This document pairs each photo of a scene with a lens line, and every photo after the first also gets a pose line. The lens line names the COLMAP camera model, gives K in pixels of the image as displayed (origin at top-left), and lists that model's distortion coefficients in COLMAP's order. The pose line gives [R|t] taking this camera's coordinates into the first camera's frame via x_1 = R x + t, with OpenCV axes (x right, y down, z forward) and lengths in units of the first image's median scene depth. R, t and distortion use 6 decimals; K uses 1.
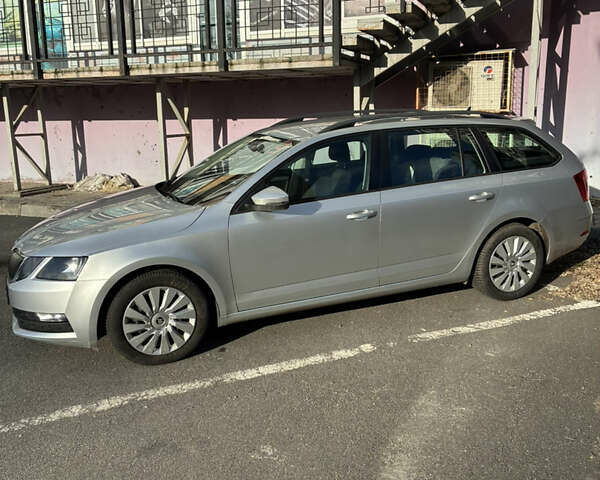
lens RADIAL K [[666.6, 0, 303.1], [0, 666.6, 240.9], [0, 0, 1]] dist [0.040935, 0.000000]
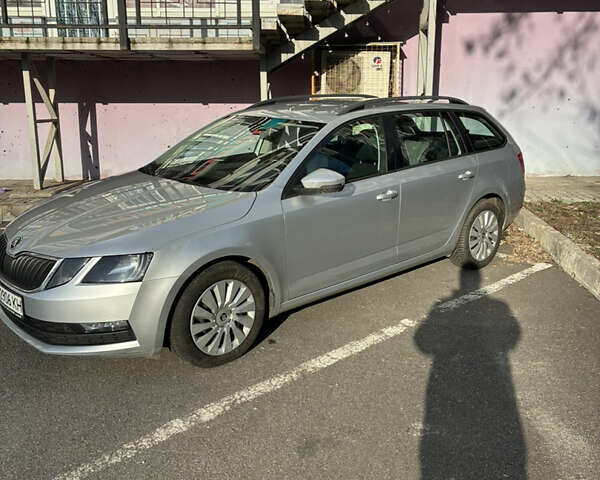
lens RADIAL K [[666.6, 0, 304.4], [0, 666.6, 239.0], [0, 0, 1]] dist [0.040935, 0.000000]
pose [[0.921026, -0.063344, 0.384316, -0.395082], [0.059381, 0.997989, 0.022183, -0.001936], [-0.384948, 0.002390, 0.922935, 0.091391]]
